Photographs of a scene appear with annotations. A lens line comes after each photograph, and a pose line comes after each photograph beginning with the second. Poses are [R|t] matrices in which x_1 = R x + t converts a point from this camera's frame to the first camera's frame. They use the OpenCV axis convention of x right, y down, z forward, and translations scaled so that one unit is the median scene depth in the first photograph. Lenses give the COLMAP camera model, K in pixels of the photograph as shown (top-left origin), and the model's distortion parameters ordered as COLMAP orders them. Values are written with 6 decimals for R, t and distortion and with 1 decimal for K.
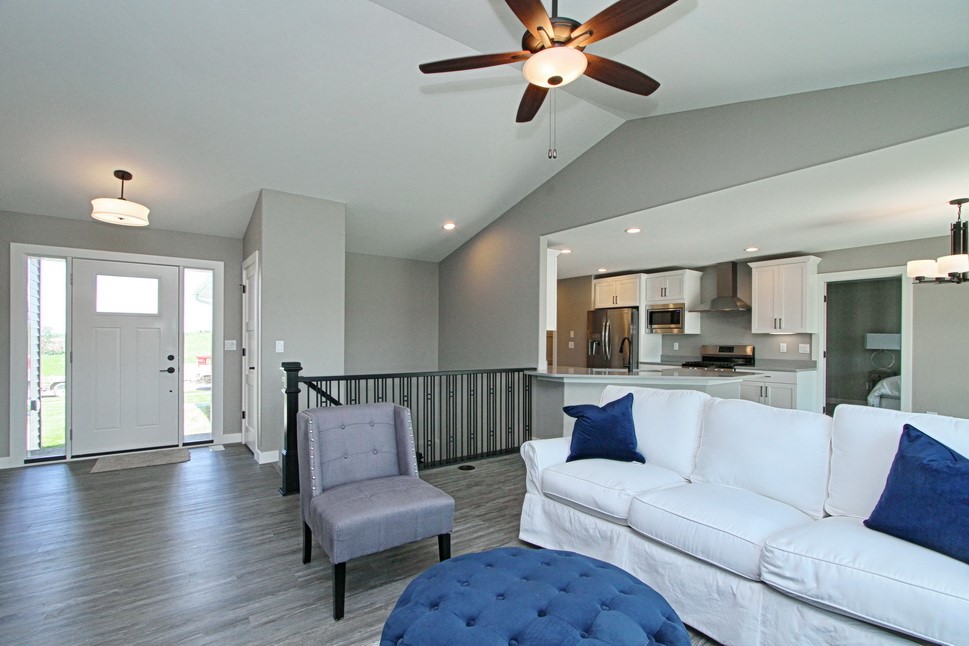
lens RADIAL K [[443.6, 0, 494.6], [0, 443.6, 337.1], [0, 0, 1]] dist [-0.000799, 0.000087]
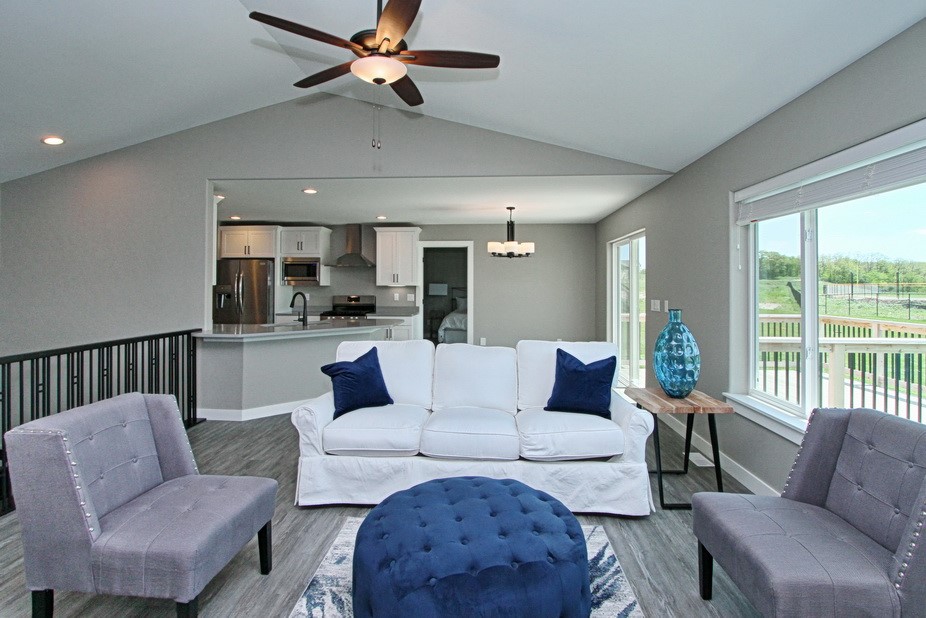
lens RADIAL K [[442.7, 0, 460.1], [0, 442.7, 281.2], [0, 0, 1]] dist [-0.001823, -0.000137]
pose [[0.669491, 0.003513, 0.742812, -0.156381], [-0.001240, 0.999993, -0.003612, -0.016106], [-0.742819, 0.001497, 0.669491, 0.022801]]
